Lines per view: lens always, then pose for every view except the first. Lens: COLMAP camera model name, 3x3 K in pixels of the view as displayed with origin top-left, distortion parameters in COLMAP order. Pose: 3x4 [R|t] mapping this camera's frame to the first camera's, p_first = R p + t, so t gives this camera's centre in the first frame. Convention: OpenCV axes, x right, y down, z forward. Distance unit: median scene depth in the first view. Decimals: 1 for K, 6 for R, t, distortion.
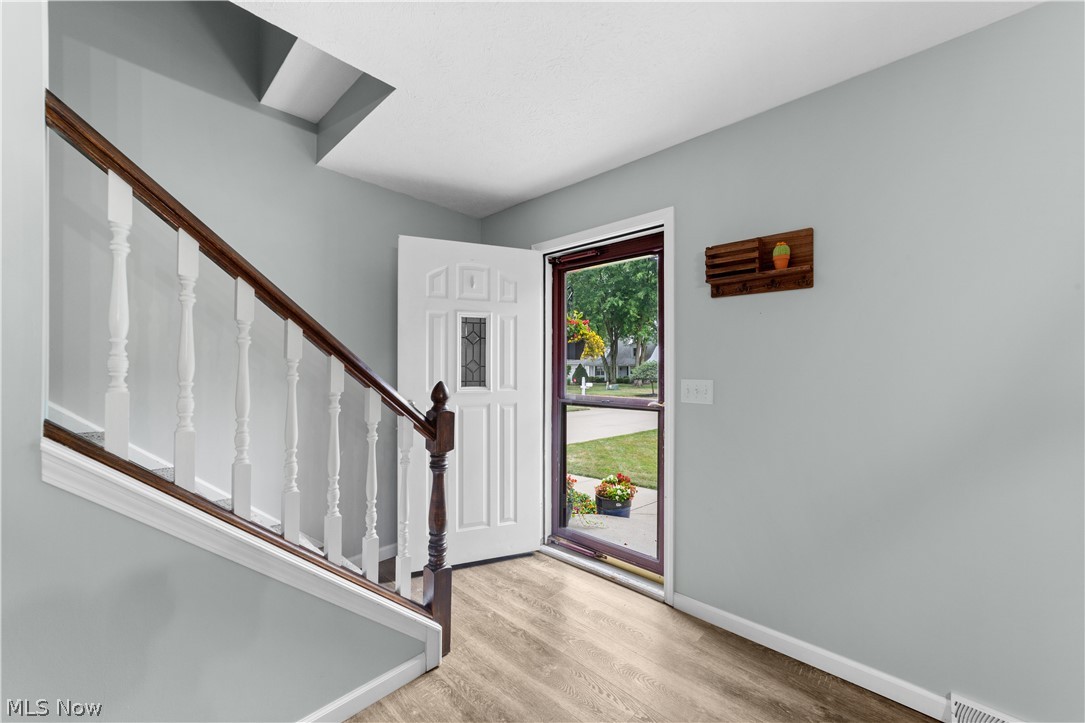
lens RADIAL K [[418.3, 0, 540.4], [0, 418.3, 365.5], [0, 0, 1]] dist [-0.014790, 0.006944]
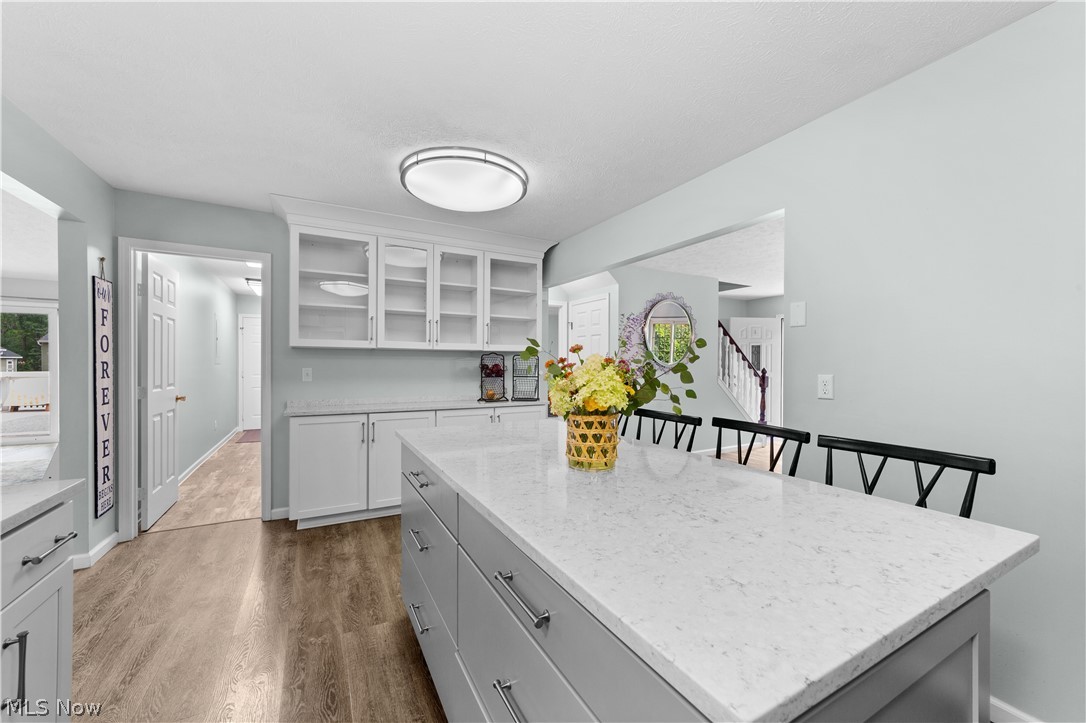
lens RADIAL K [[418.6, 0, 541.0], [0, 418.6, 361.5], [0, 0, 1]] dist [-0.014790, 0.006944]
pose [[0.952615, -0.002130, -0.304172, -0.957930], [0.004426, 0.999967, 0.006857, -0.046068], [0.304148, -0.007878, 0.952592, -2.910001]]
